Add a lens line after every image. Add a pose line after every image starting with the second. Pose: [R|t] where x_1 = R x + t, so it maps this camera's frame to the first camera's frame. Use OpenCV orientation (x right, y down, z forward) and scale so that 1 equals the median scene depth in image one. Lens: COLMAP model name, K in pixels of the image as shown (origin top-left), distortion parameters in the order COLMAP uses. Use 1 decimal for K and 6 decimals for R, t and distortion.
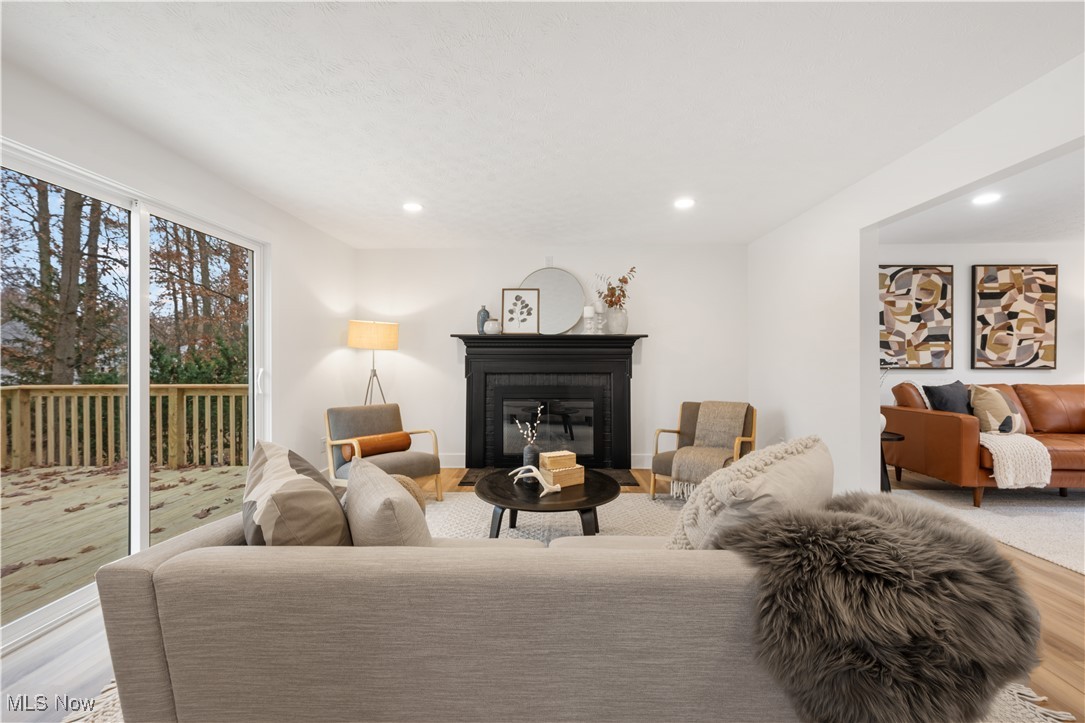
lens RADIAL K [[429.7, 0, 542.5], [0, 429.7, 361.5], [0, 0, 1]] dist [-0.001045, -0.000136]
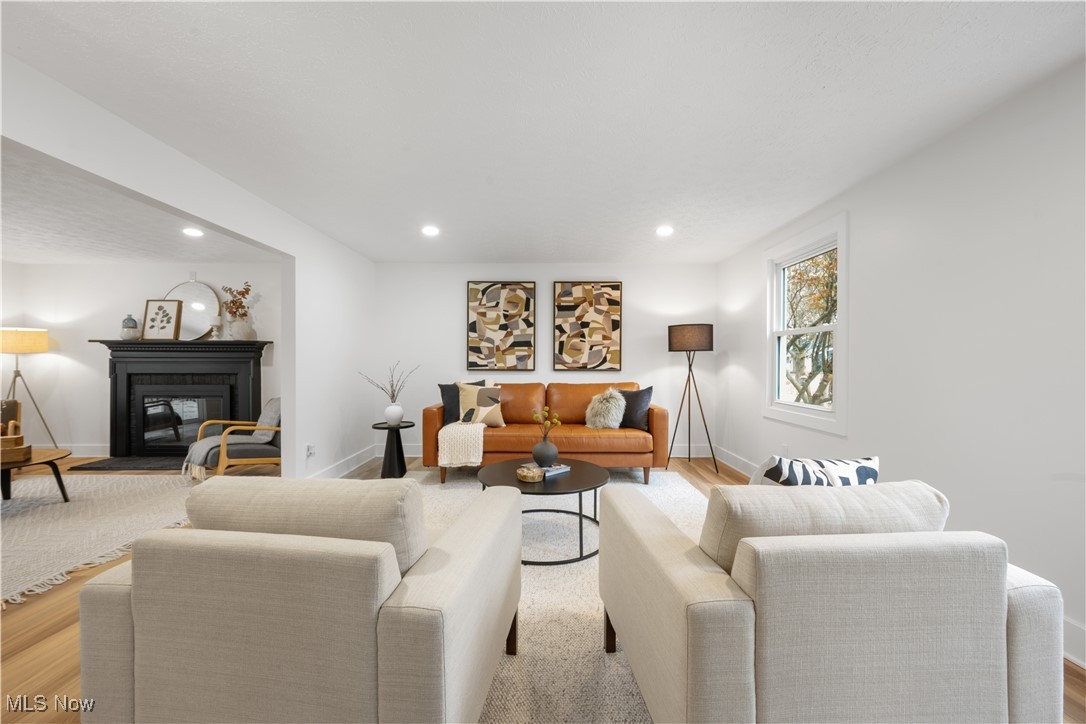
lens RADIAL K [[430.1, 0, 543.0], [0, 430.1, 362.0], [0, 0, 1]] dist [-0.001045, -0.000136]
pose [[0.999685, 0.001267, 0.025083, 0.948936], [-0.001147, 0.999988, -0.004816, -0.000184], [-0.025089, 0.004786, 0.999674, -0.170197]]
